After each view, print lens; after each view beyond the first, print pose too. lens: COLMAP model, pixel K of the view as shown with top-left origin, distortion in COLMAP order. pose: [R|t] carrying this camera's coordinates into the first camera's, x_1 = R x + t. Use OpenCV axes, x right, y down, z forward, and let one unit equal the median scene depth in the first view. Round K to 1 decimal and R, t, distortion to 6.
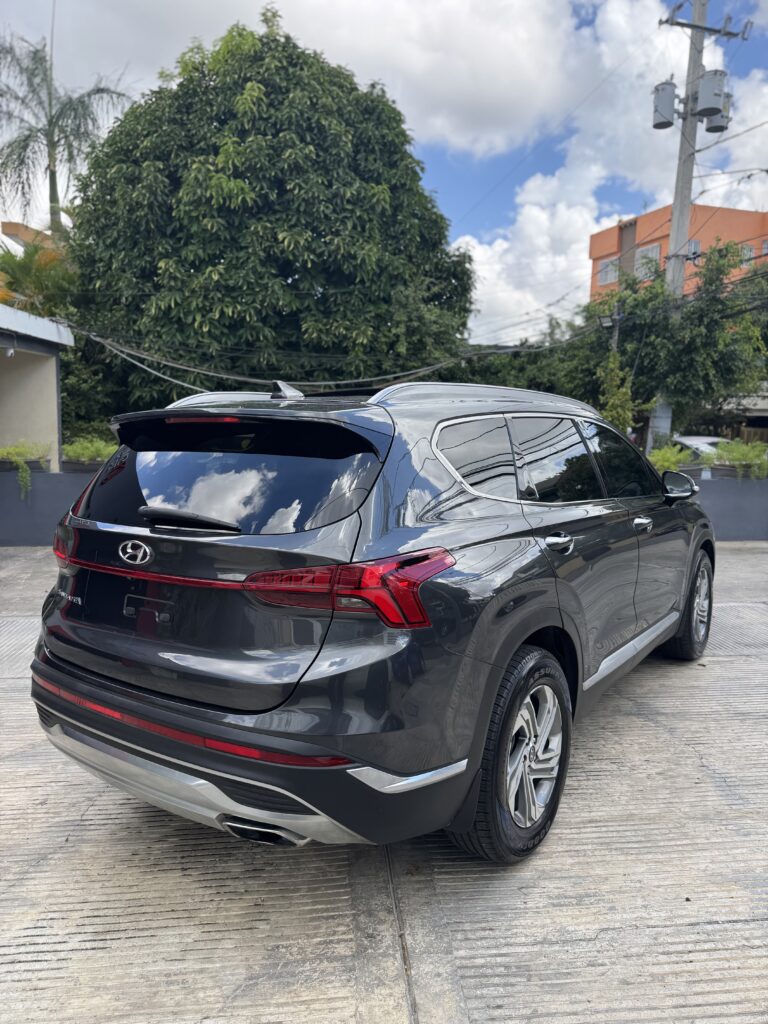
lens RADIAL K [[716.2, 0, 383.1], [0, 716.2, 512.9], [0, 0, 1]] dist [0.038345, -0.045627]
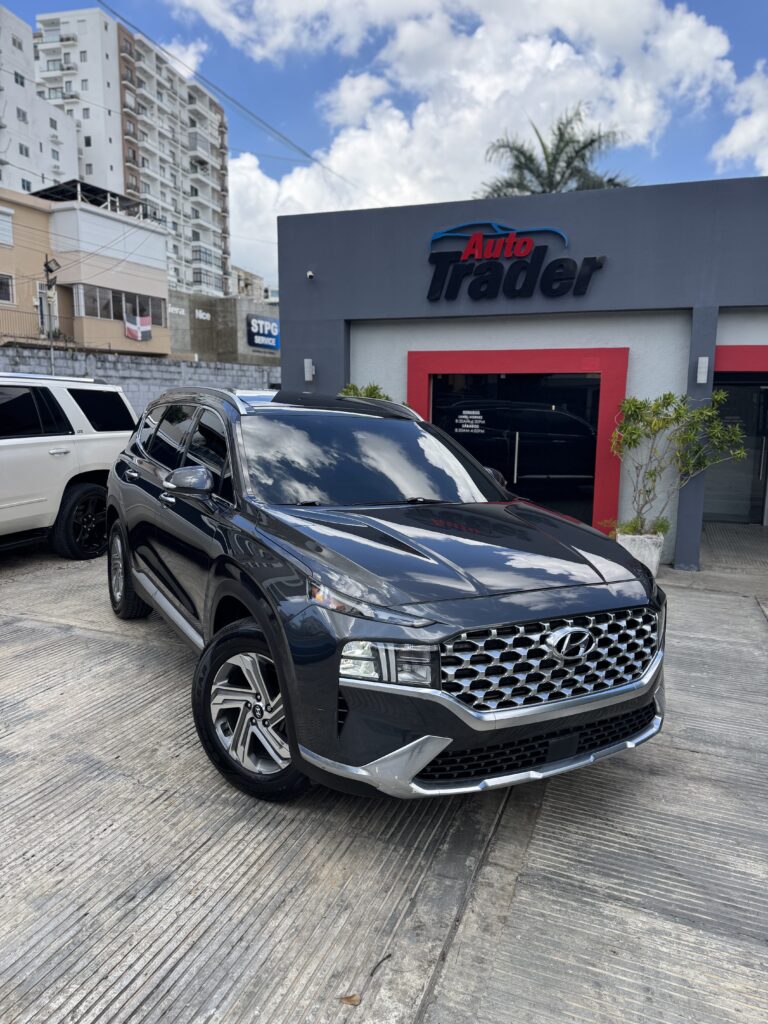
lens RADIAL K [[716.2, 0, 385.2], [0, 716.2, 516.3], [0, 0, 1]] dist [0.038345, -0.045627]
pose [[-0.423270, 0.123543, -0.897541, 0.288971], [-0.146988, 0.968171, 0.202583, -0.057573], [0.894001, 0.217675, -0.391638, 0.415513]]
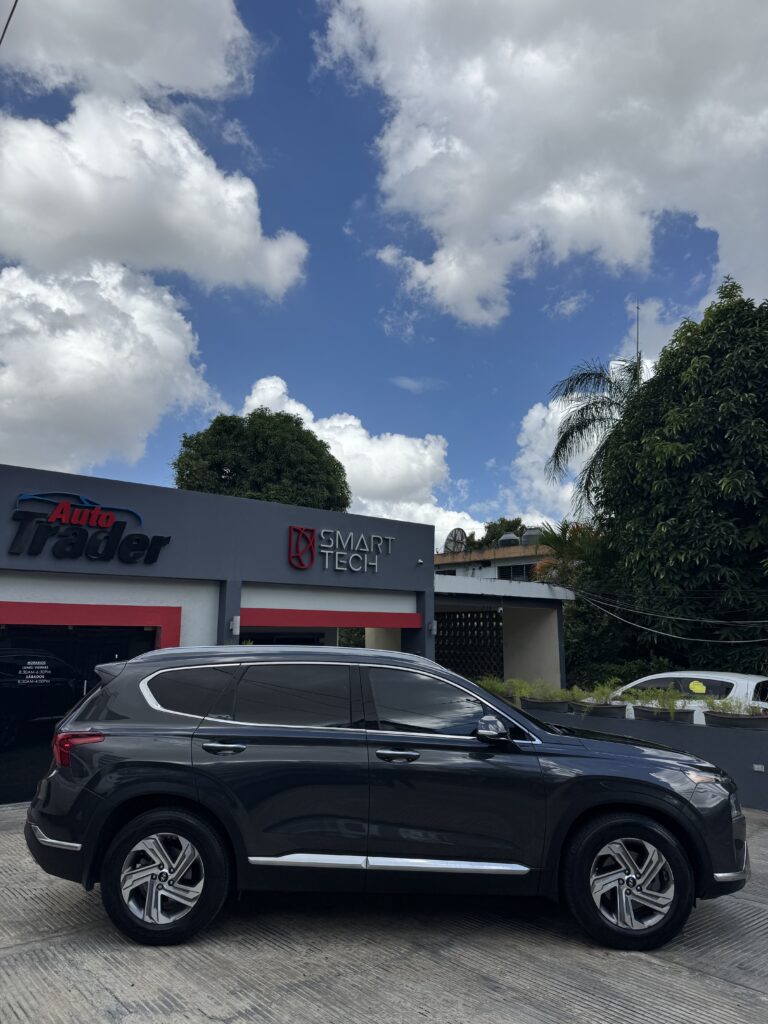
lens RADIAL K [[716.2, 0, 384.0], [0, 716.2, 520.8], [0, 0, 1]] dist [0.038345, -0.045627]
pose [[0.572805, -0.156137, -0.804683, 0.395753], [-0.103756, 0.959983, -0.260128, -0.013234], [0.813098, 0.232494, 0.533683, 0.071632]]
